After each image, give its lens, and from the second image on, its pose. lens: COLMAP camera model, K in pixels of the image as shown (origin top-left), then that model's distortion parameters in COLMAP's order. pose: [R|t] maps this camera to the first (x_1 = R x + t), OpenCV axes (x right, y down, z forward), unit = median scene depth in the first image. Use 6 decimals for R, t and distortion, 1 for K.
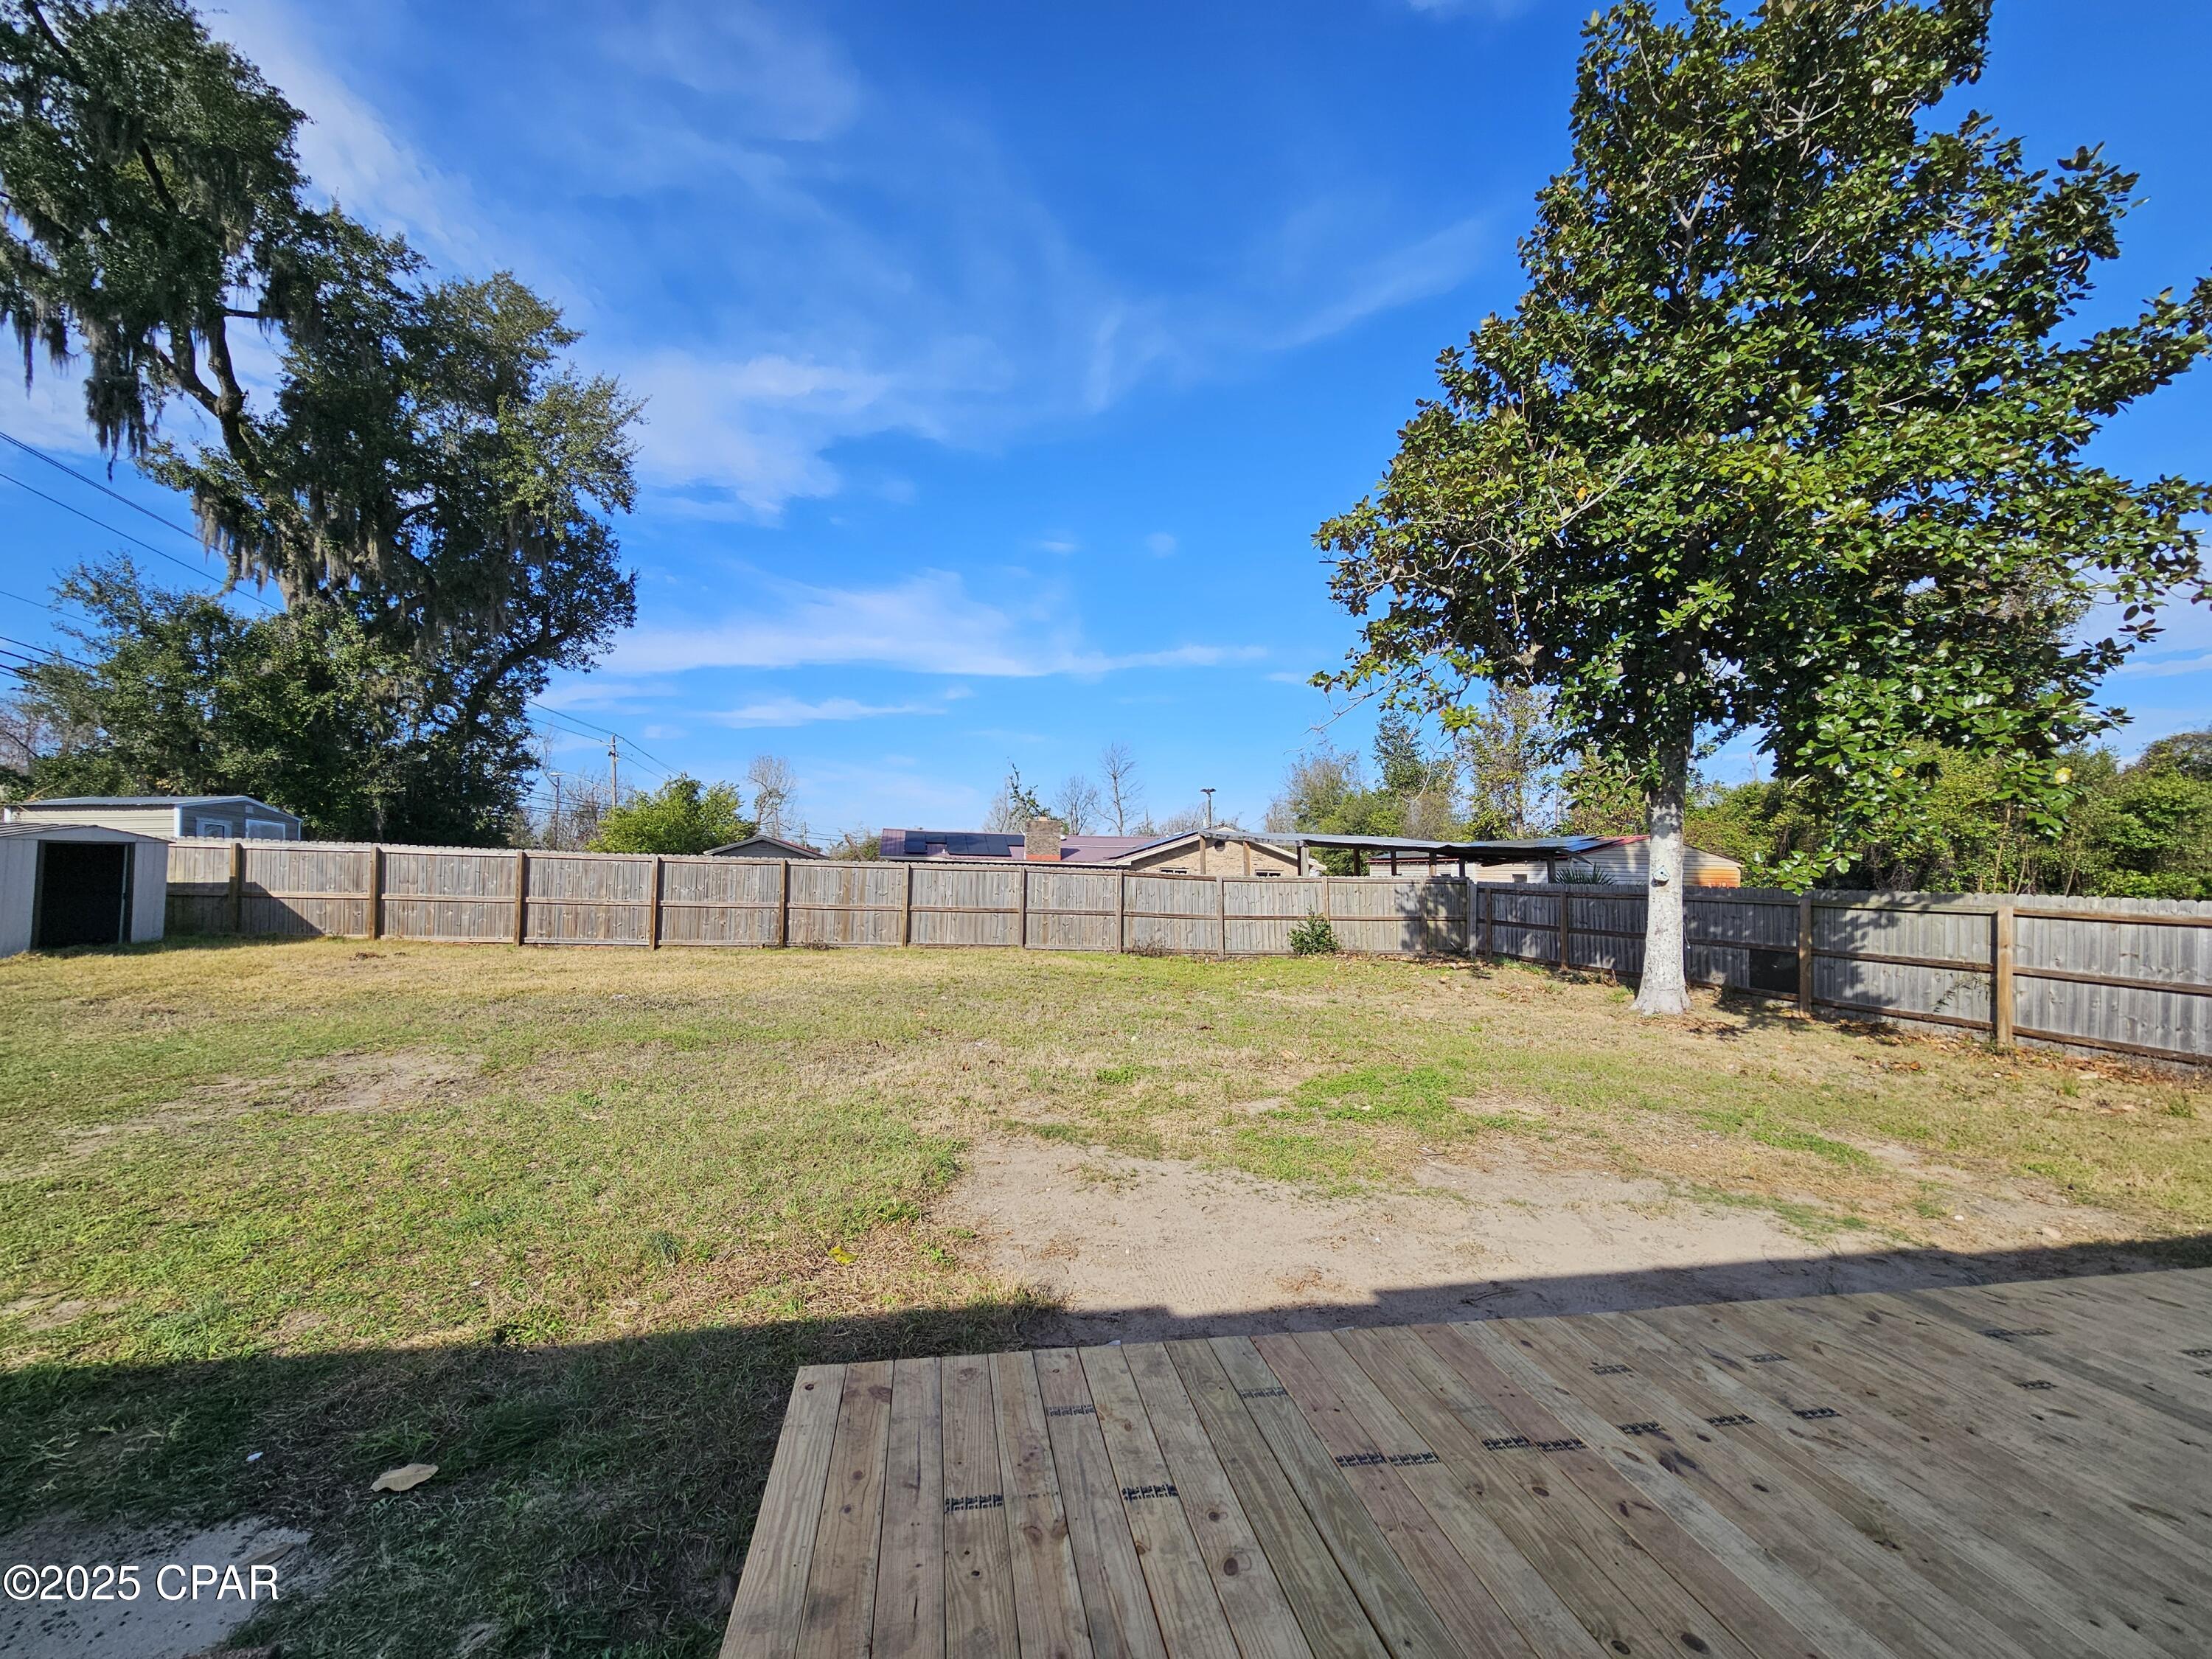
lens RADIAL K [[907.9, 0, 1107.6], [0, 907.9, 825.5], [0, 0, 1]] dist [0.001633, -0.002003]
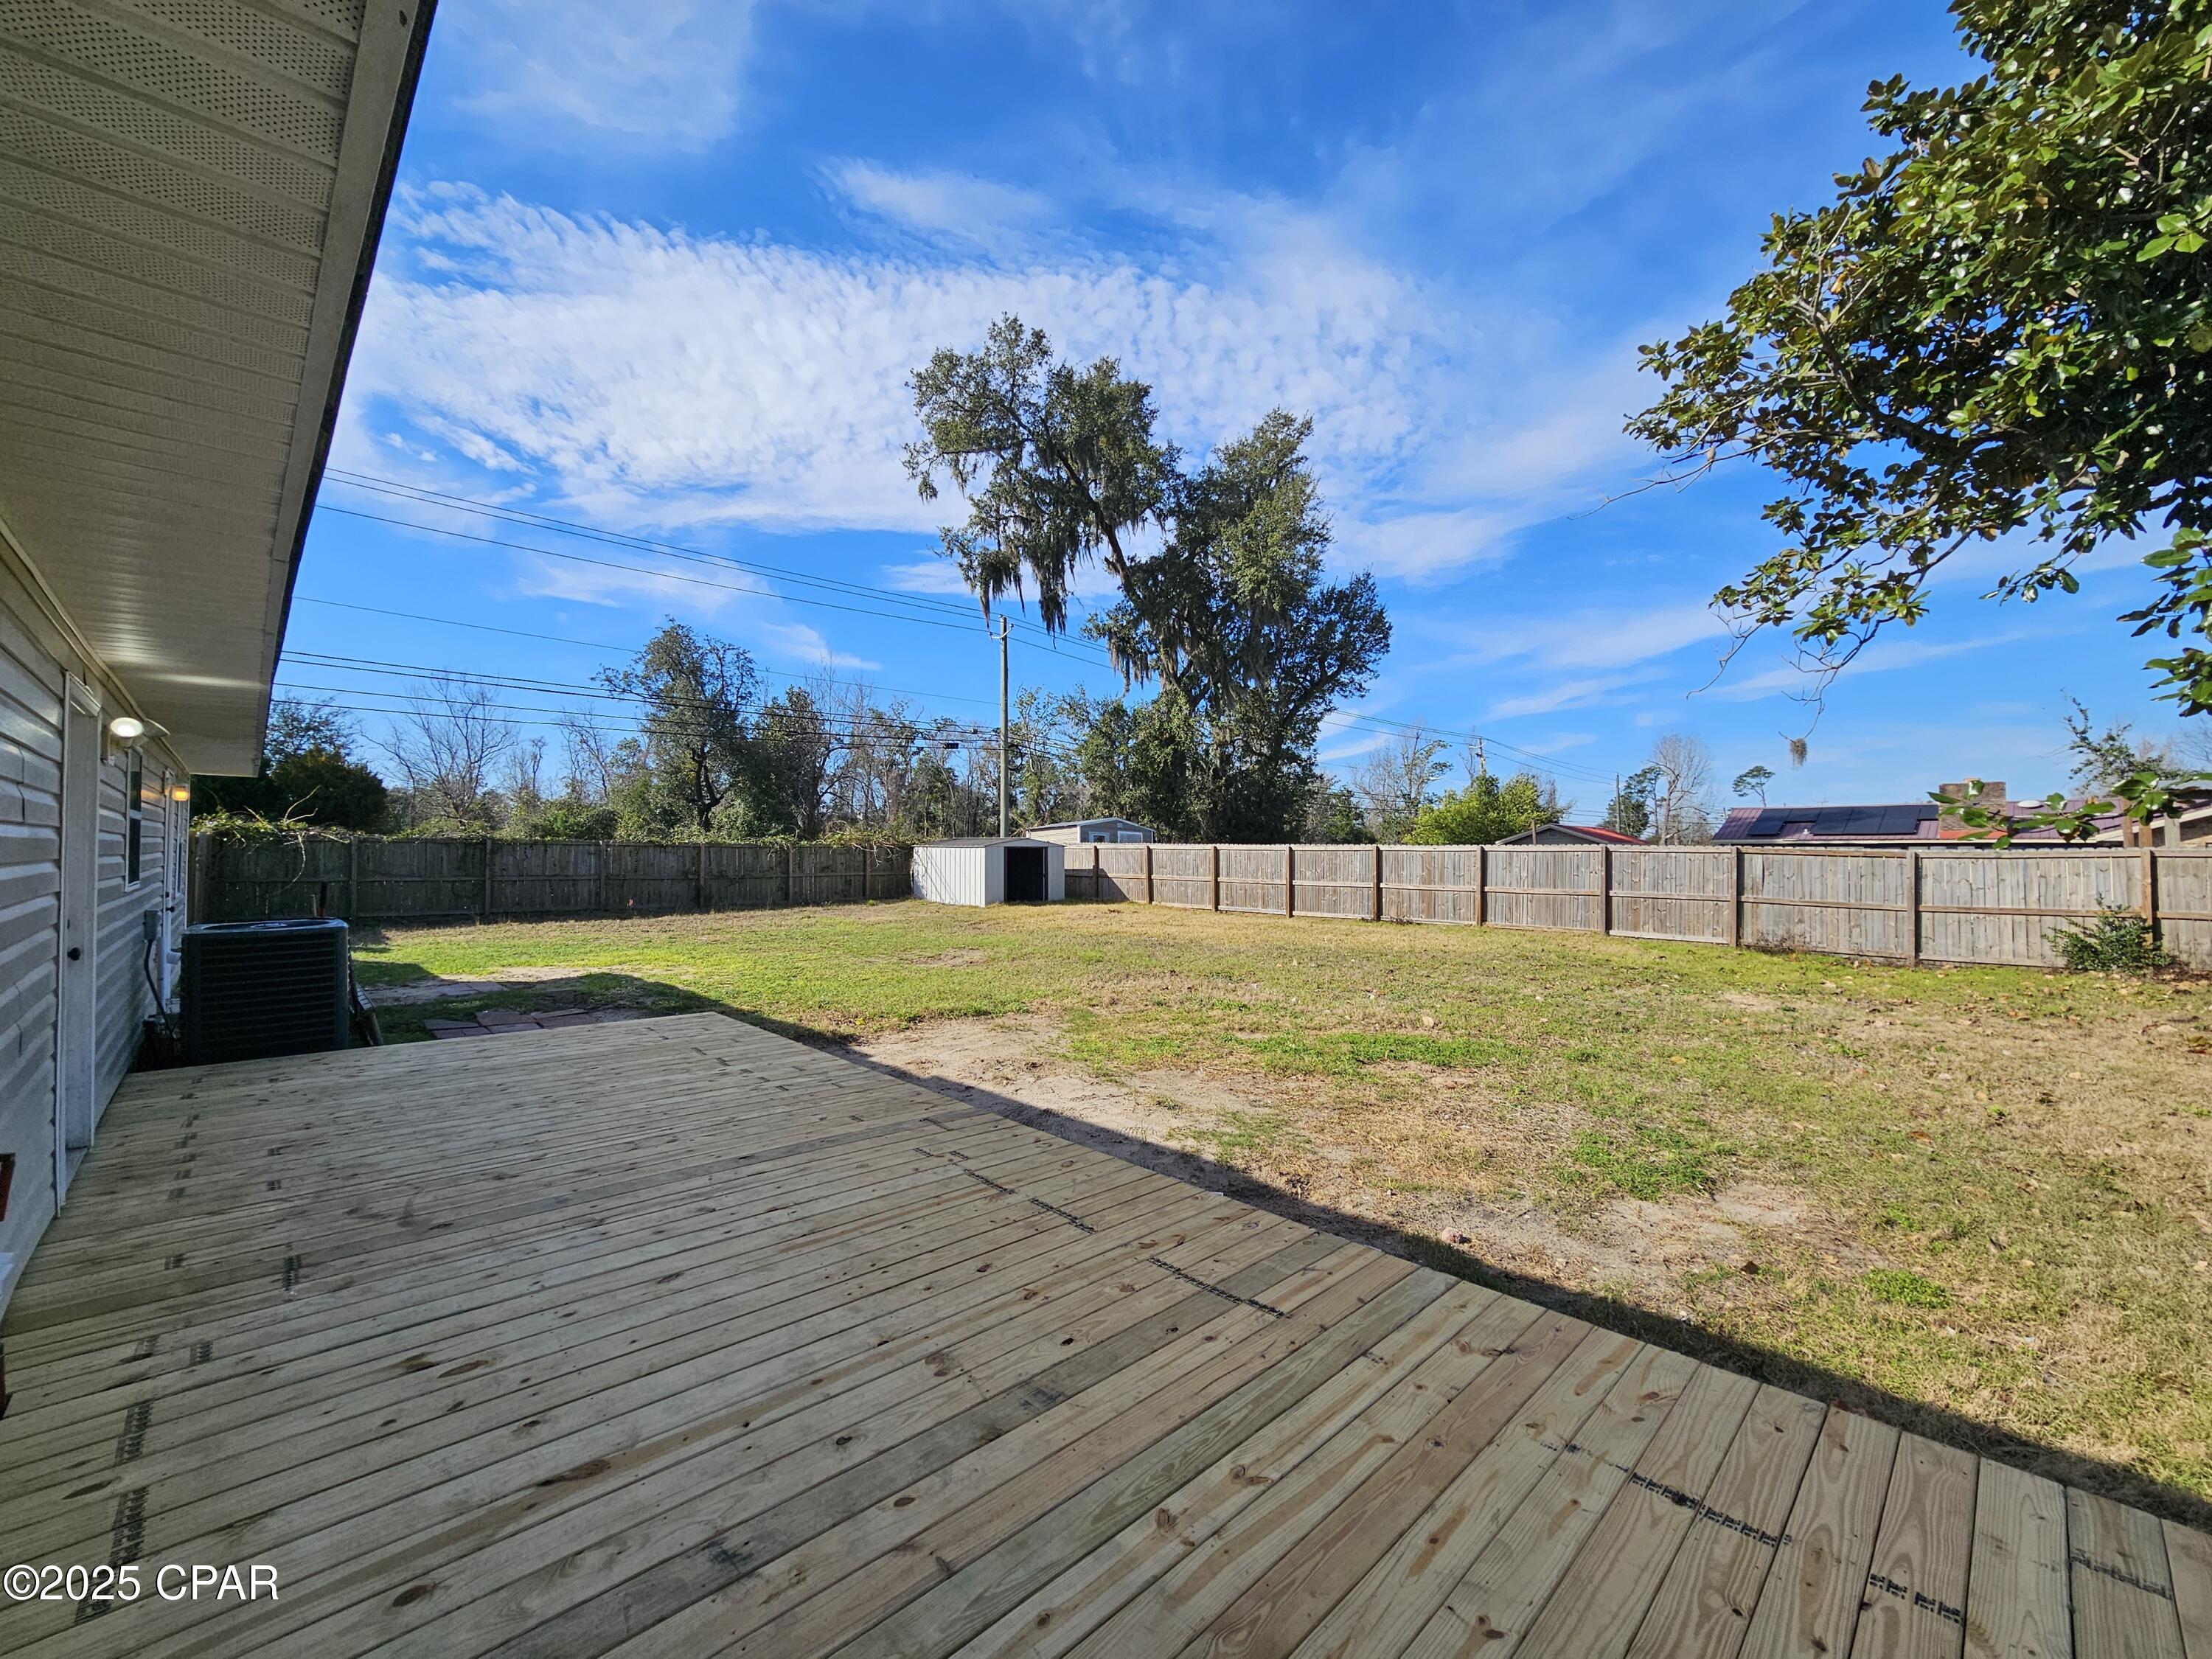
lens RADIAL K [[907.9, 0, 1100.6], [0, 907.9, 845.1], [0, 0, 1]] dist [0.001633, -0.002003]
pose [[0.538969, -0.029496, -0.841809, 0.427036], [0.054991, 0.998487, 0.000223, 0.015975], [0.840529, -0.046412, 0.539775, 0.070079]]
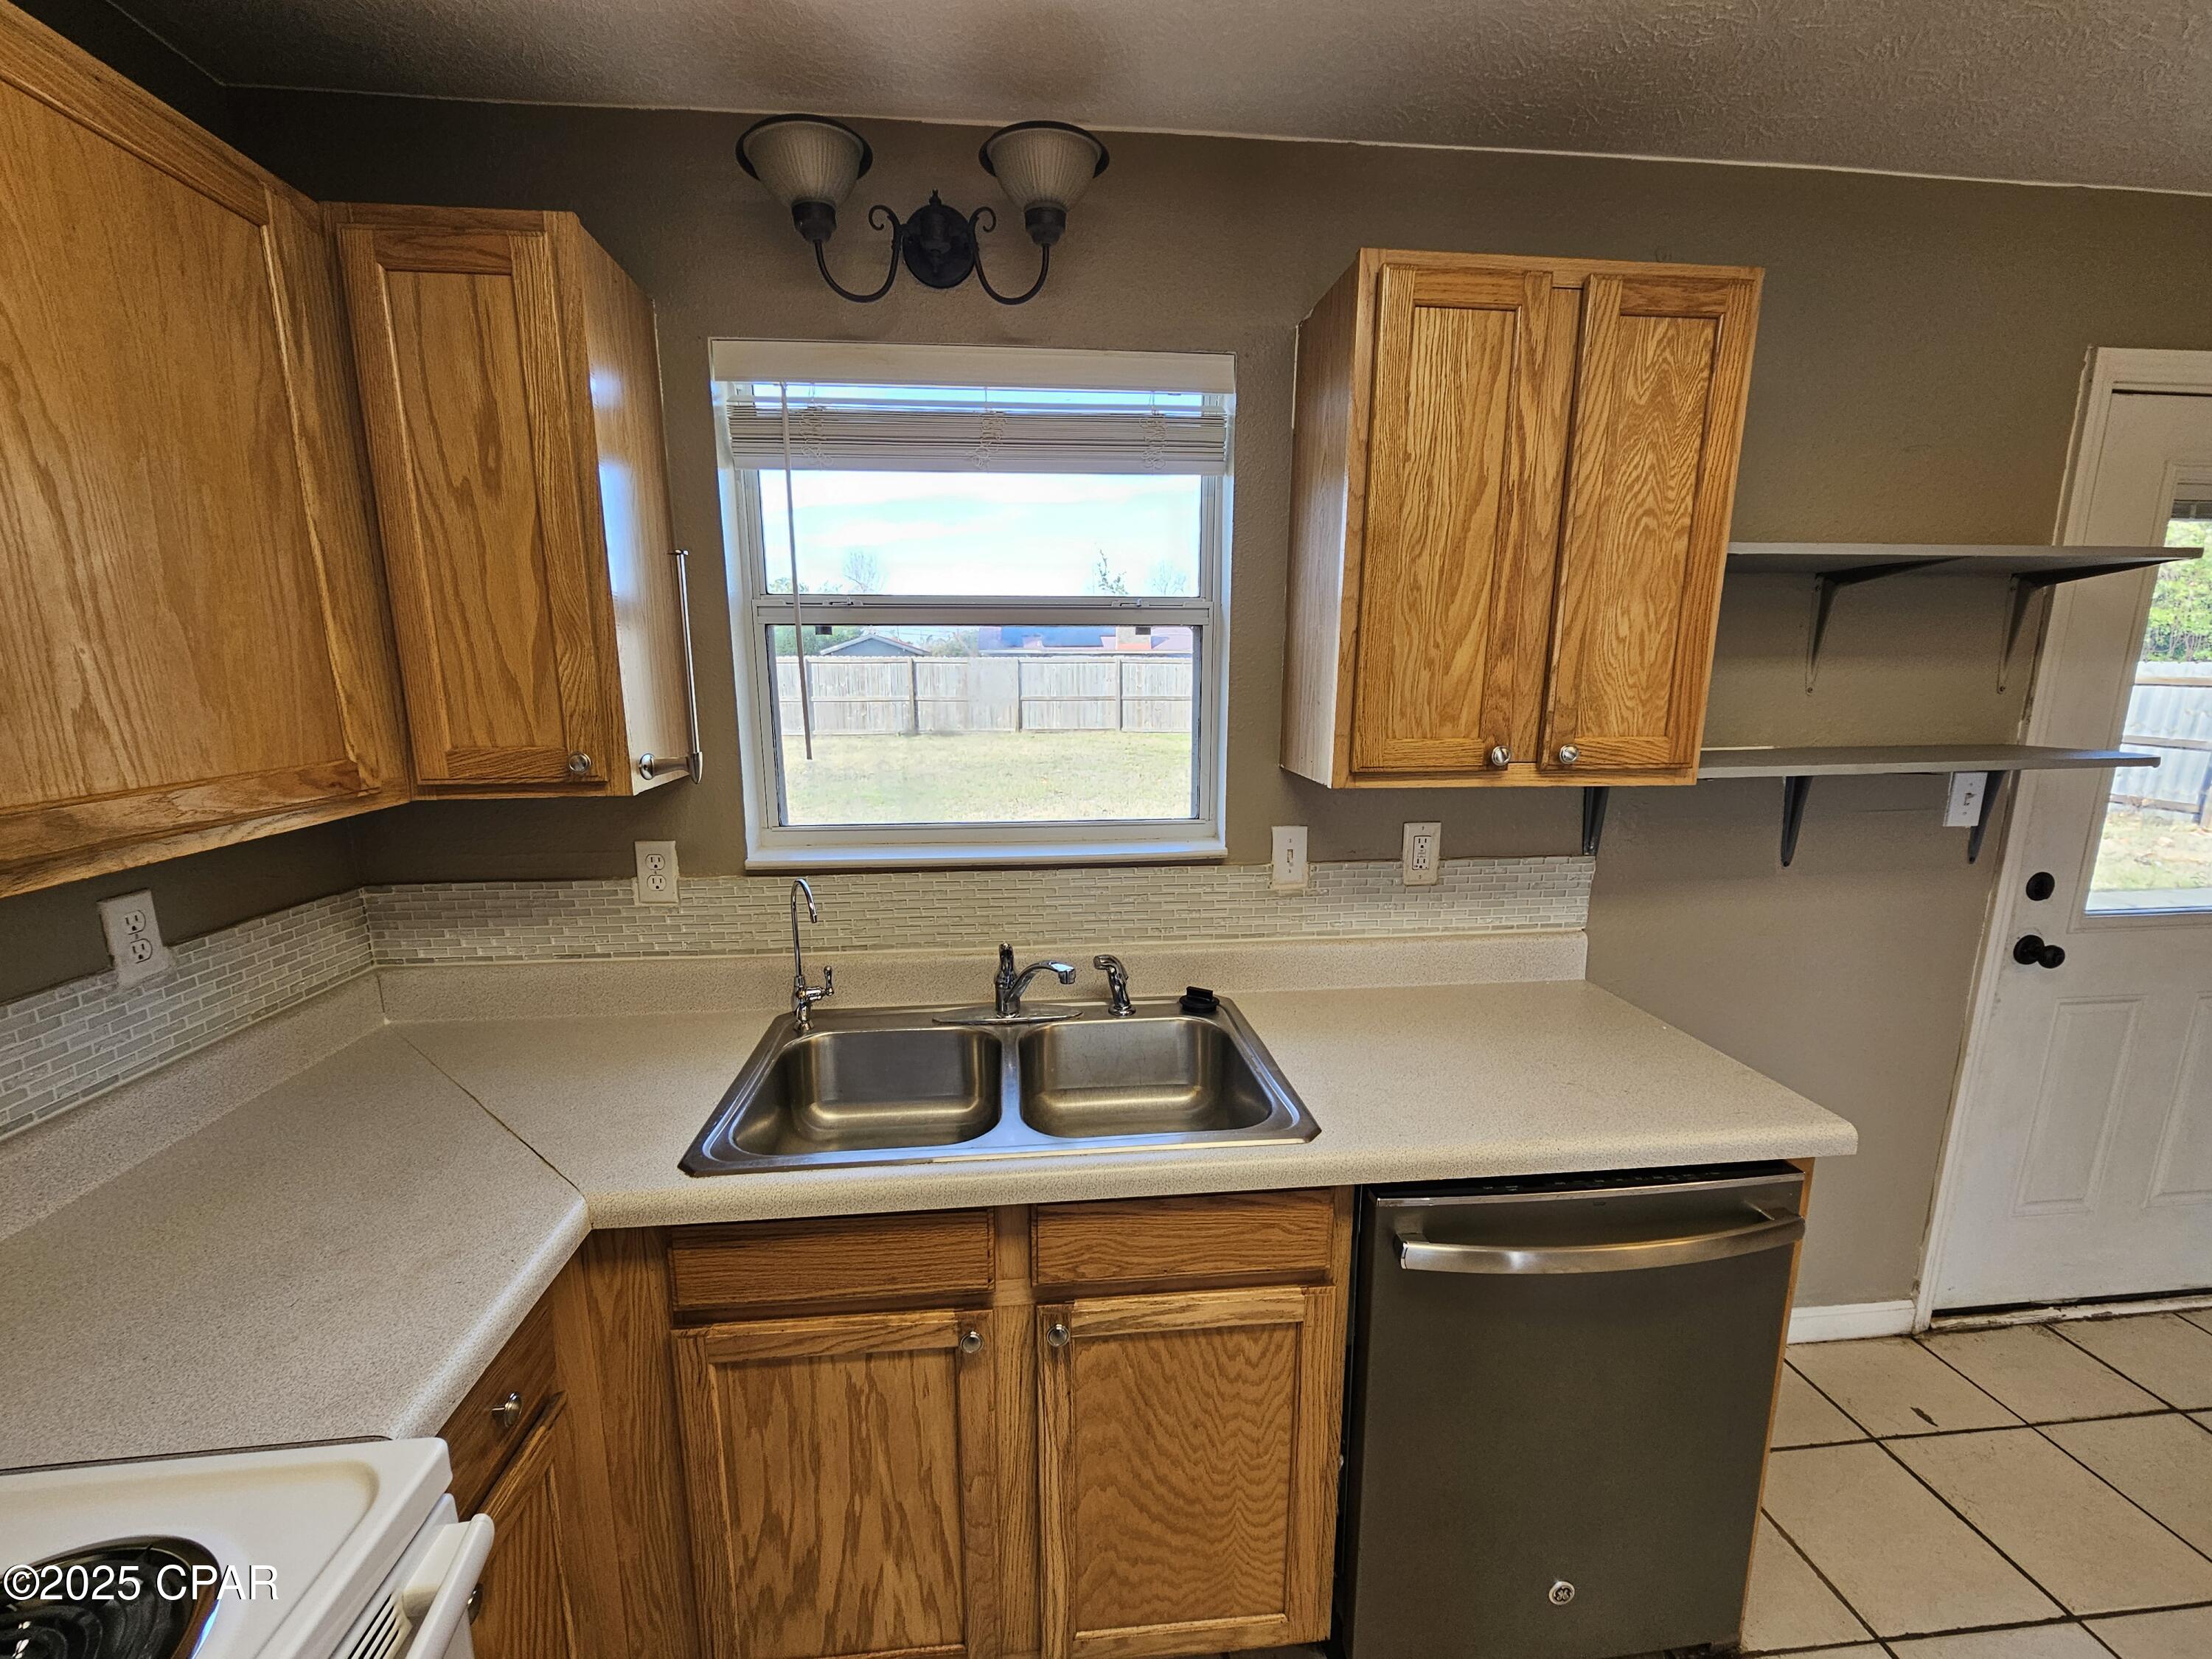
lens RADIAL K [[907.9, 0, 1100.3], [0, 907.9, 840.9], [0, 0, 1]] dist [0.001633, -0.002003]
pose [[0.994275, -0.006024, -0.106678, 0.002674], [0.031854, 0.969722, 0.242127, -0.007880], [0.101990, -0.244139, 0.964362, -0.130518]]
